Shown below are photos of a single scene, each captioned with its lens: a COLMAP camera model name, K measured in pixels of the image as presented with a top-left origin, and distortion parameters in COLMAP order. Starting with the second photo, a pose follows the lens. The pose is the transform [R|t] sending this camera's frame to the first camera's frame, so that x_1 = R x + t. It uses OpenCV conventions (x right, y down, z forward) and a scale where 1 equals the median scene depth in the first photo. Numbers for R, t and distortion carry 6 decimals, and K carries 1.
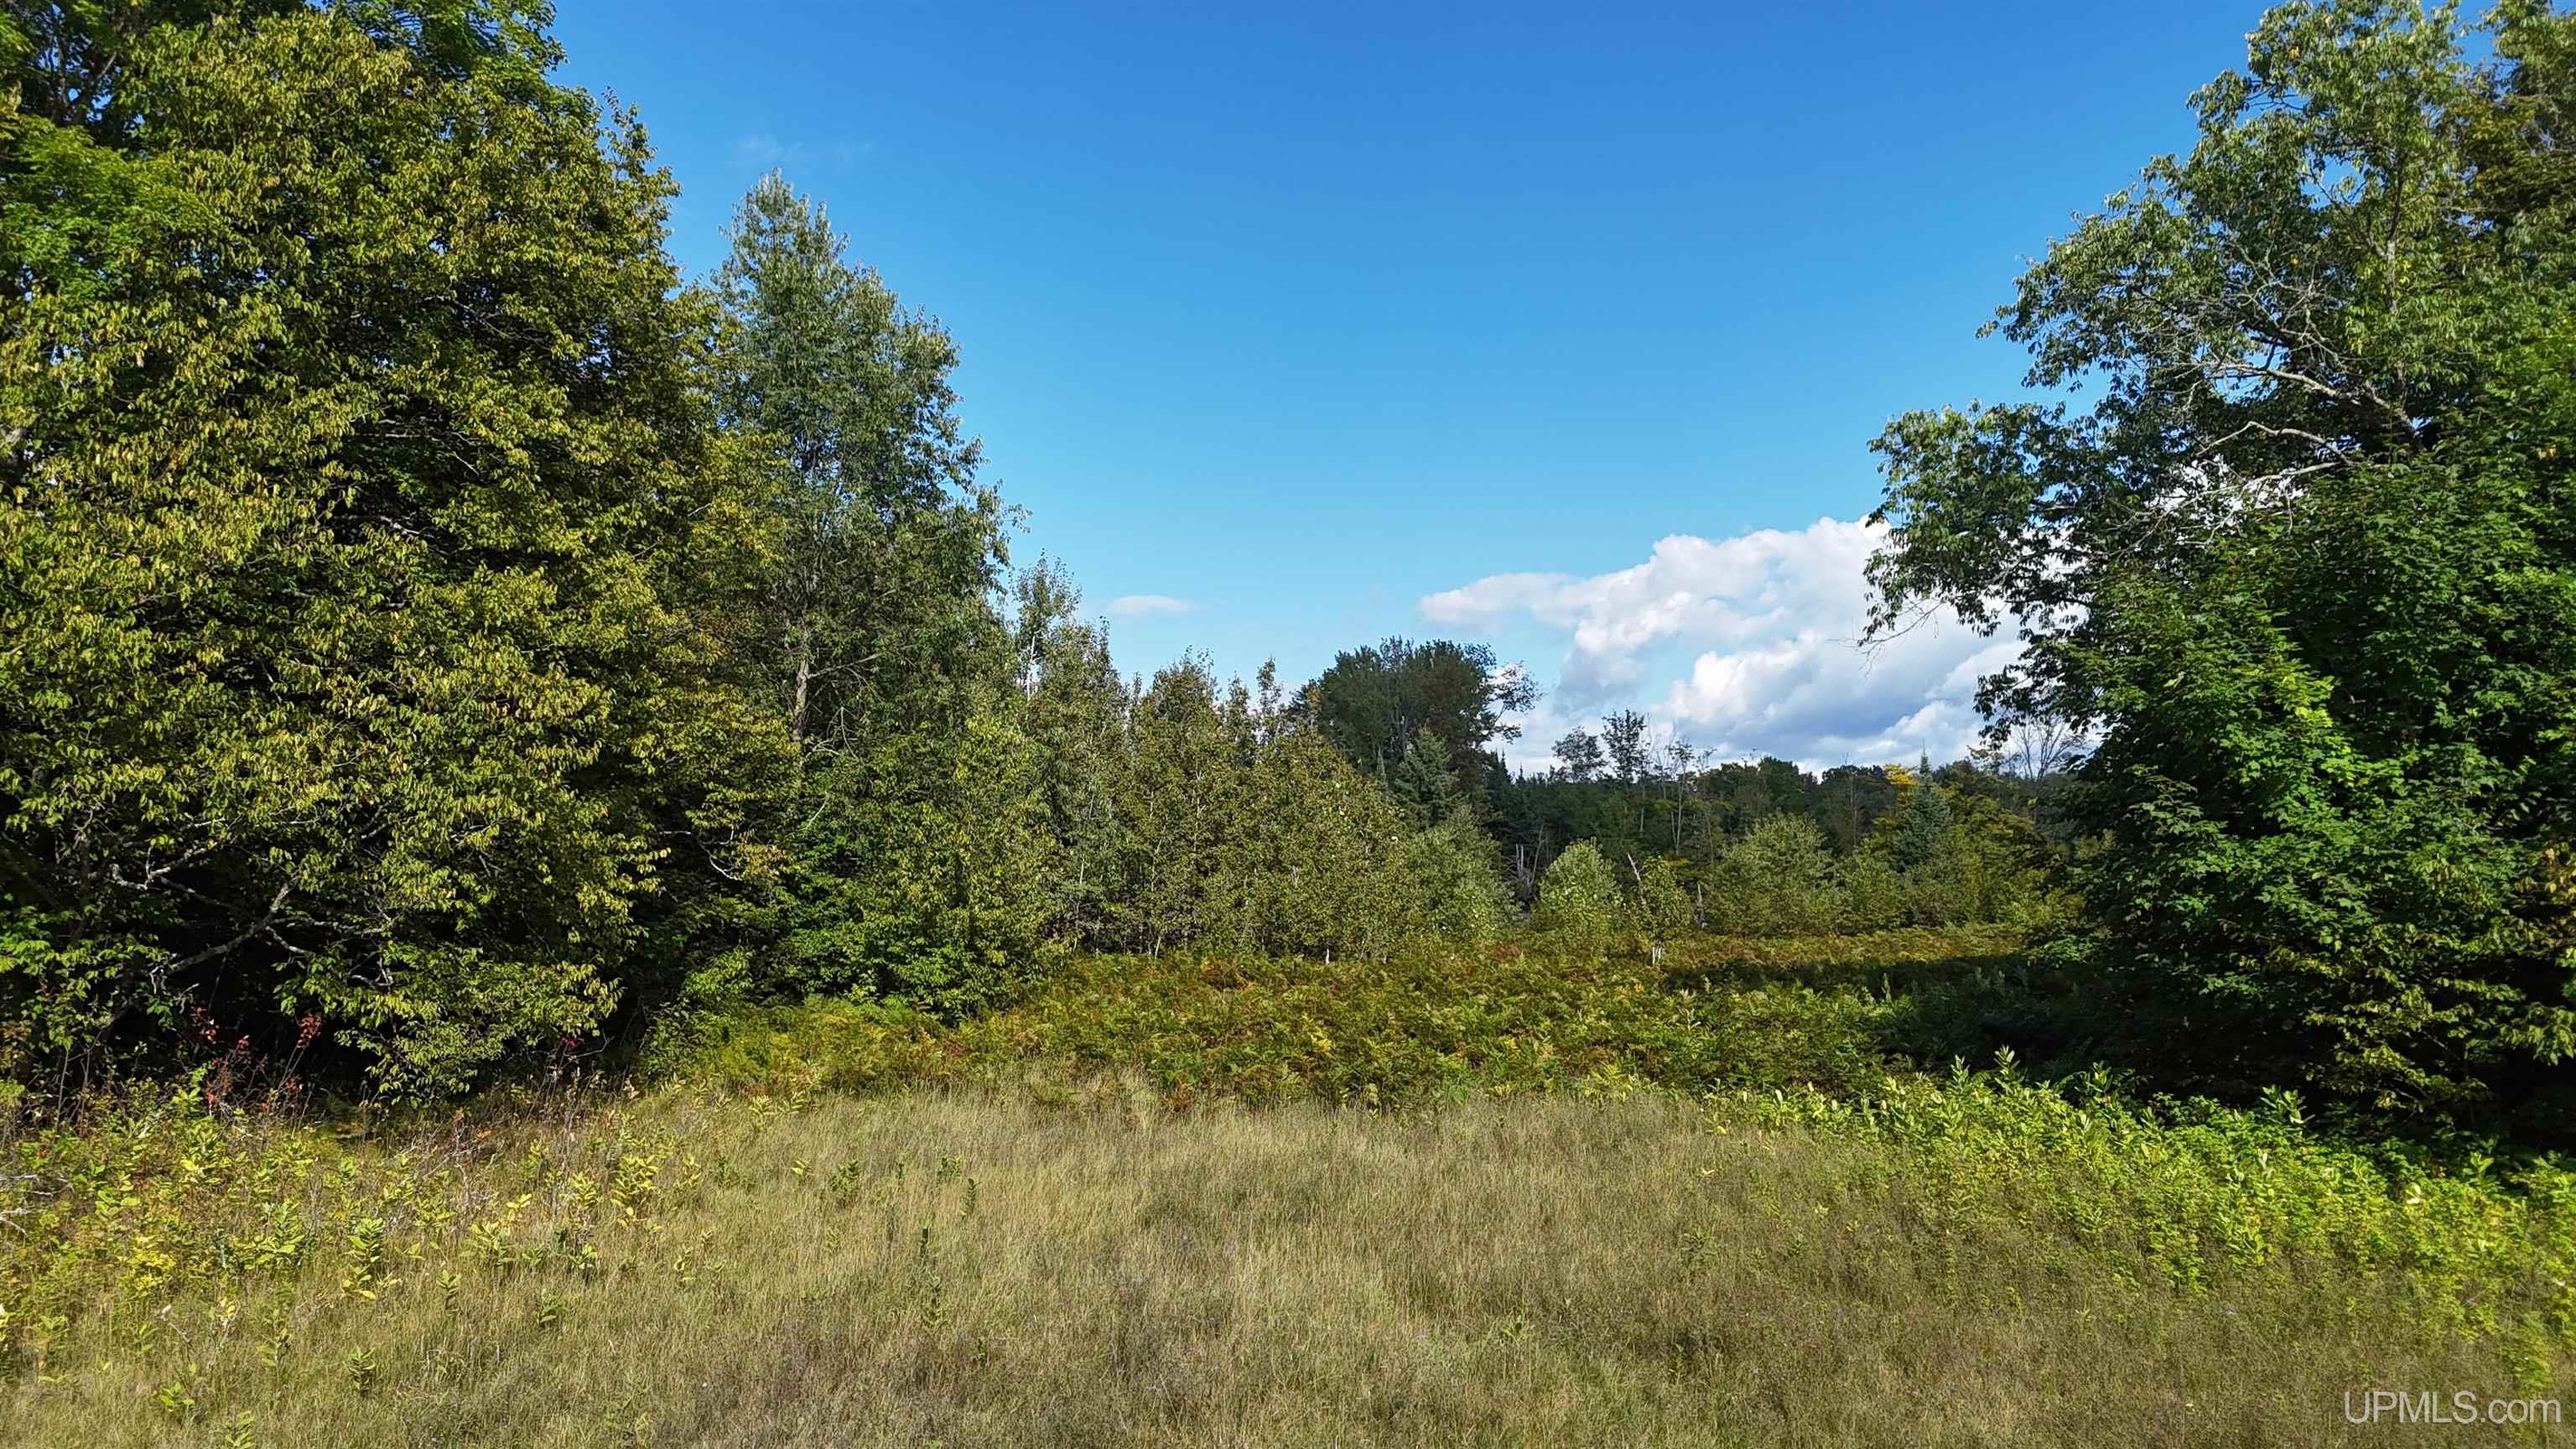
lens RADIAL K [[1696.1, 0, 1273.9], [0, 1696.1, 725.1], [0, 0, 1]] dist [0.001030, -0.017603]
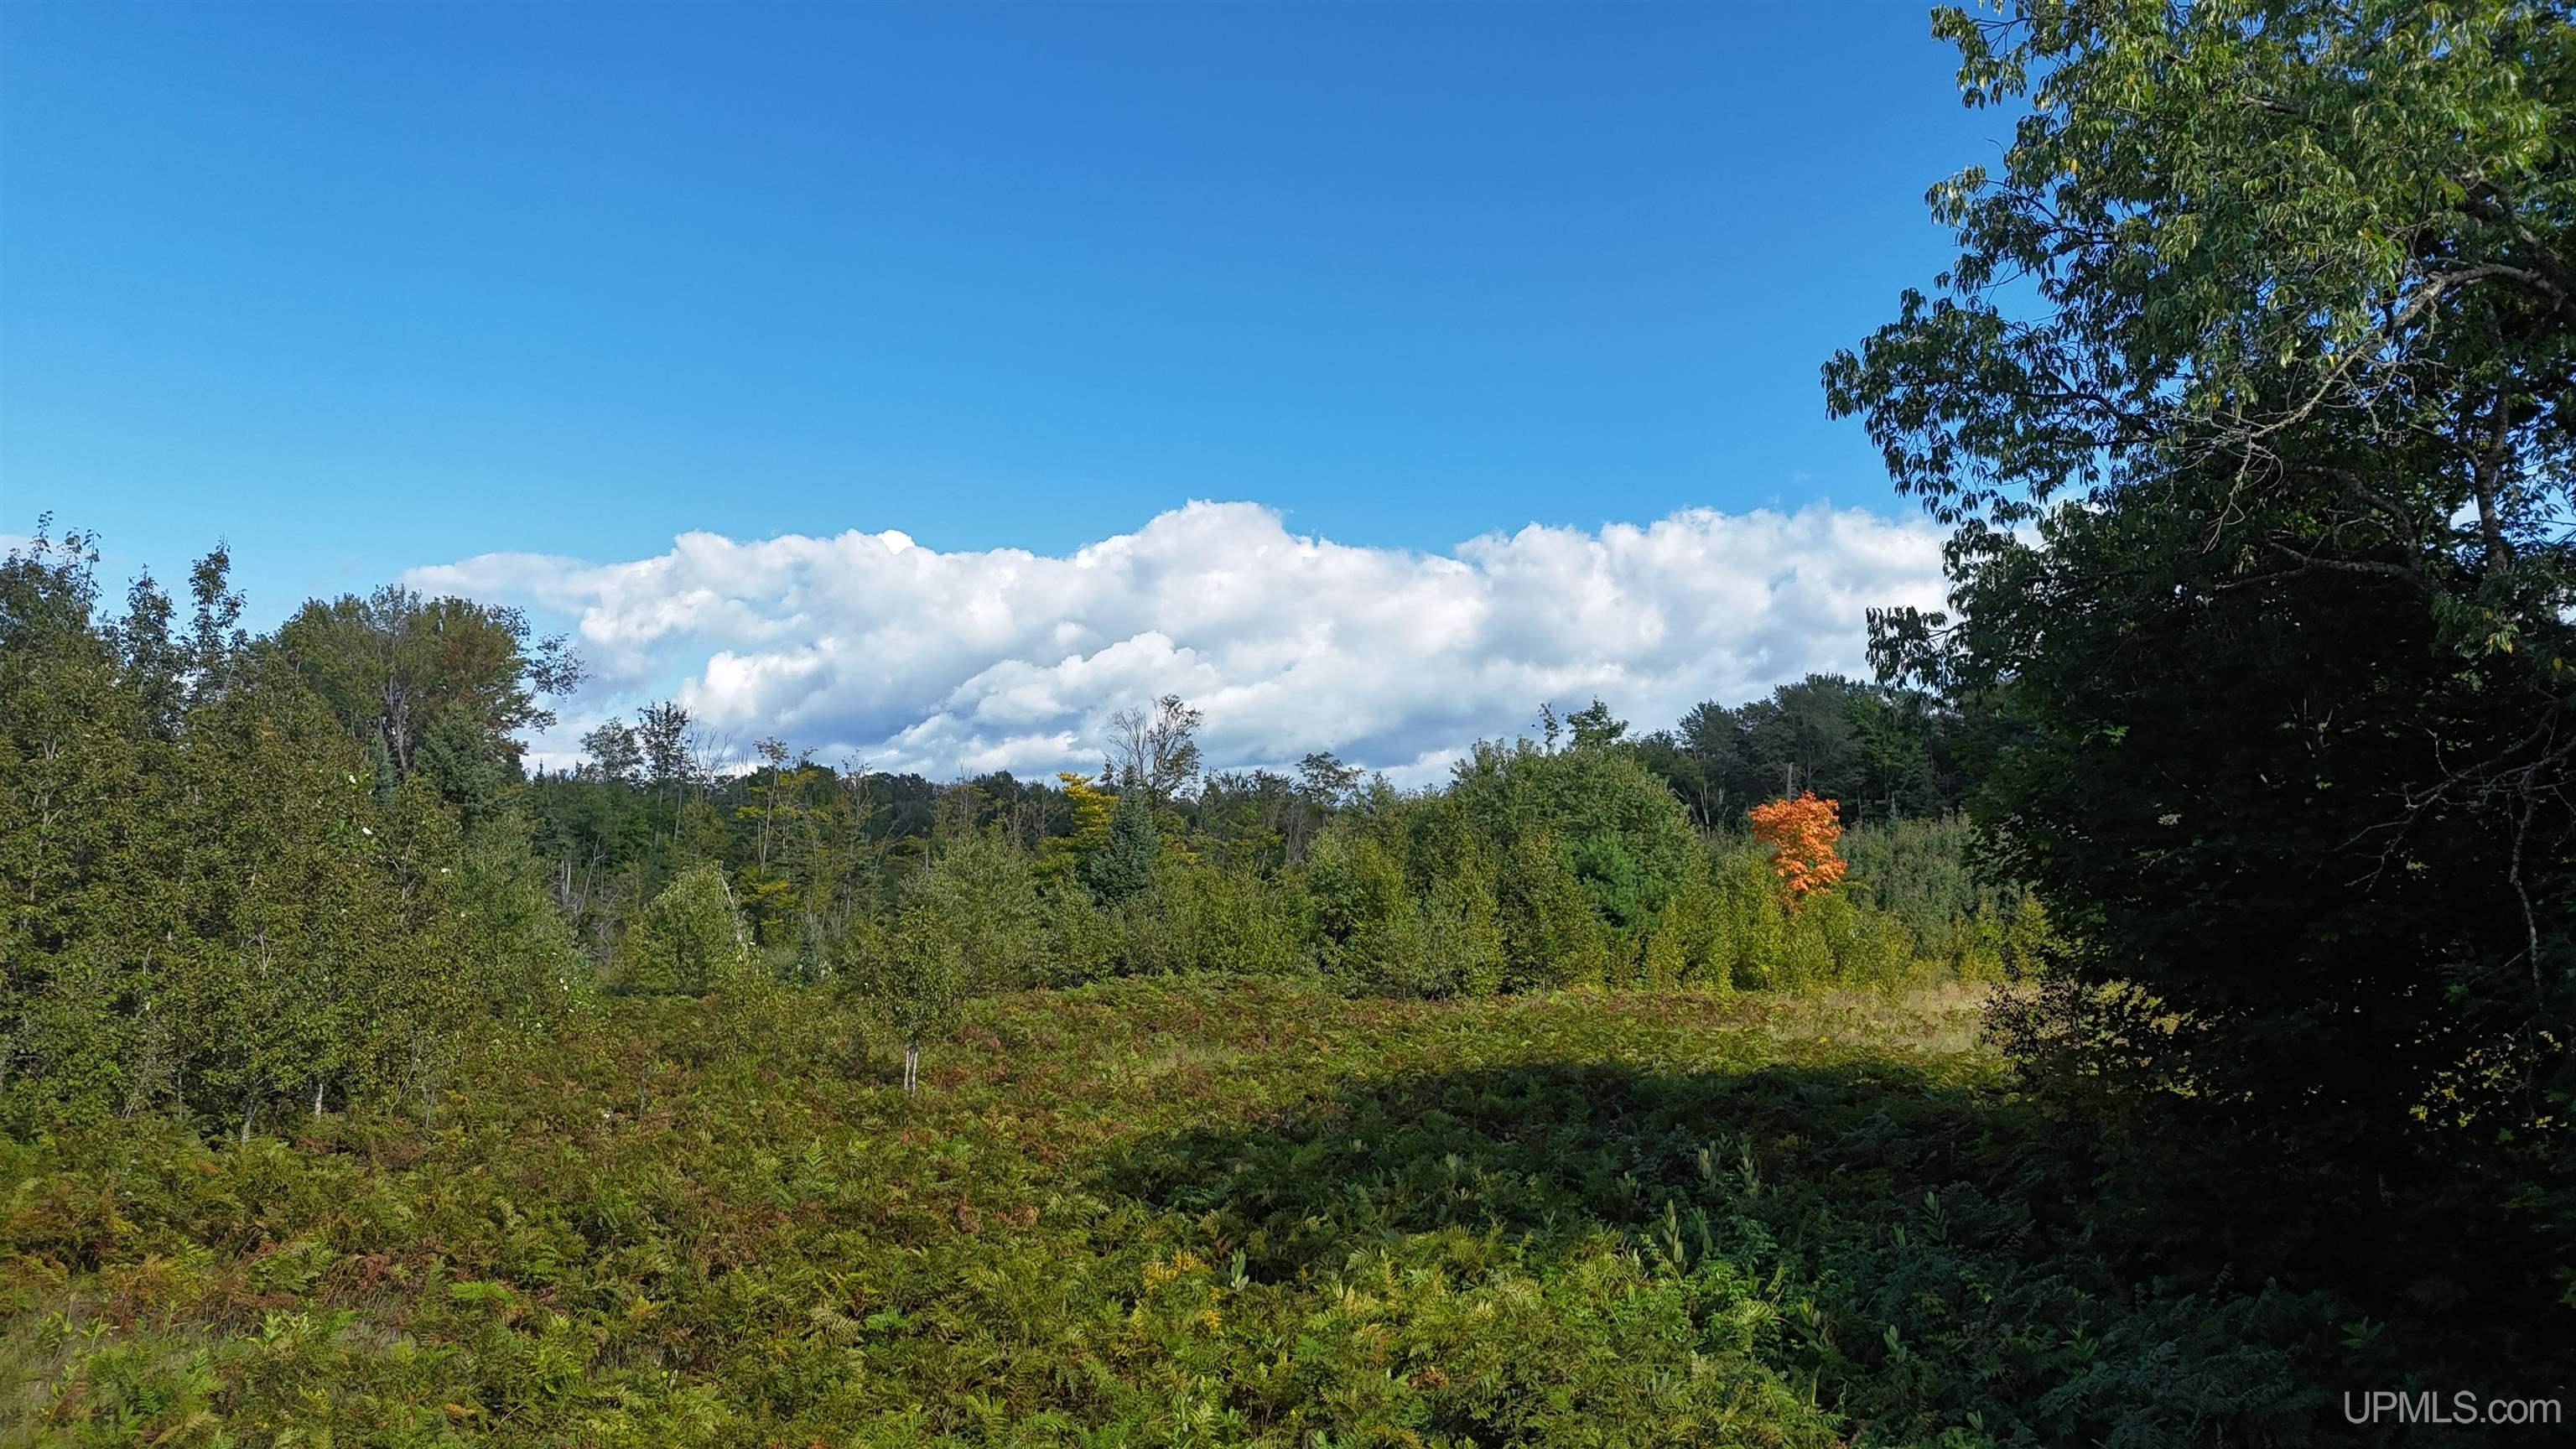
lens RADIAL K [[1696.1, 0, 1288.8], [0, 1696.1, 743.1], [0, 0, 1]] dist [0.001030, -0.017603]
pose [[0.838767, 0.045418, 0.542593, -0.002452], [-0.049450, 0.998751, -0.007158, 0.004490], [-0.542240, -0.020828, 0.839965, 0.130006]]
